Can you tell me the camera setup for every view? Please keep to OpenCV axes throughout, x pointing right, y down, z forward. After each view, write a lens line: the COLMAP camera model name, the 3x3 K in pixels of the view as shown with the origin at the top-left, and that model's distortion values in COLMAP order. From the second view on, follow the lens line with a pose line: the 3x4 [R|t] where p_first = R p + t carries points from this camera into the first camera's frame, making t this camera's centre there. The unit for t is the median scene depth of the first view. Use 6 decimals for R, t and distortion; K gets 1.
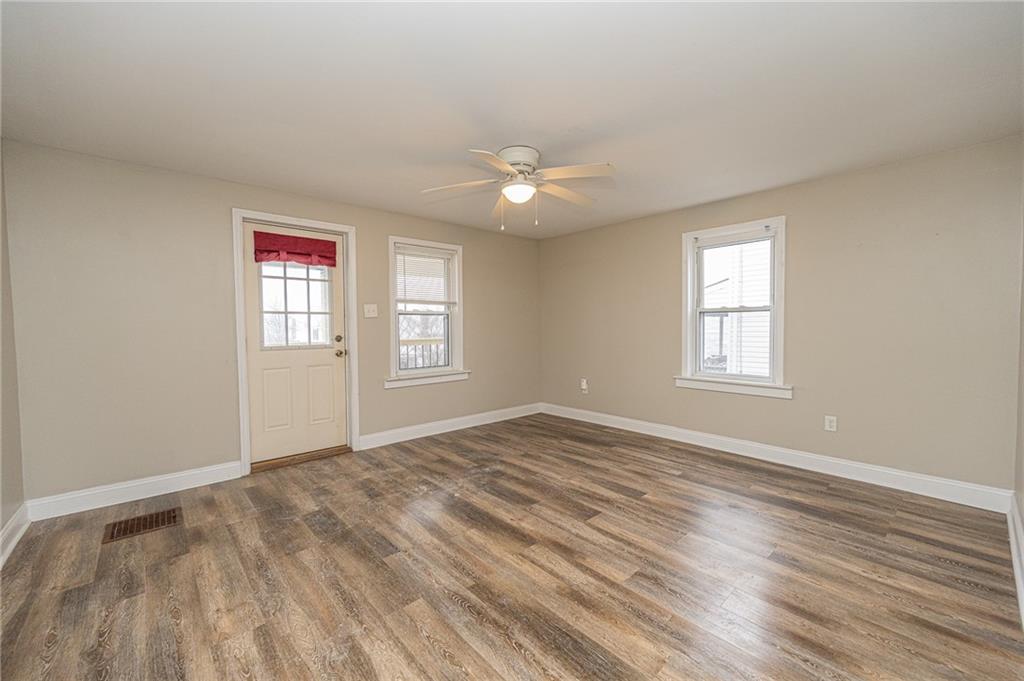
lens RADIAL K [[408.2, 0, 512.0], [0, 408.2, 340.5], [0, 0, 1]] dist [-0.000697, -0.000271]
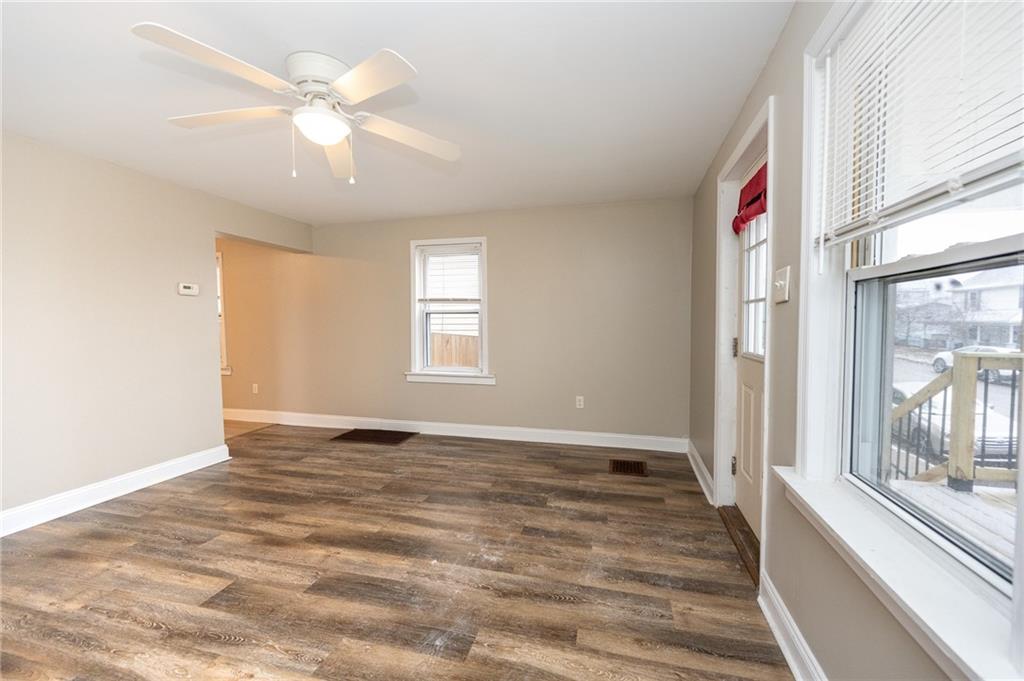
lens RADIAL K [[408.2, 0, 512.0], [0, 408.2, 340.5], [0, 0, 1]] dist [-0.000697, -0.000271]
pose [[-0.840421, 0.035821, -0.540748, 0.143803], [-0.009673, 0.996663, 0.081057, -0.078103], [0.541847, 0.073353, -0.837270, 1.932353]]
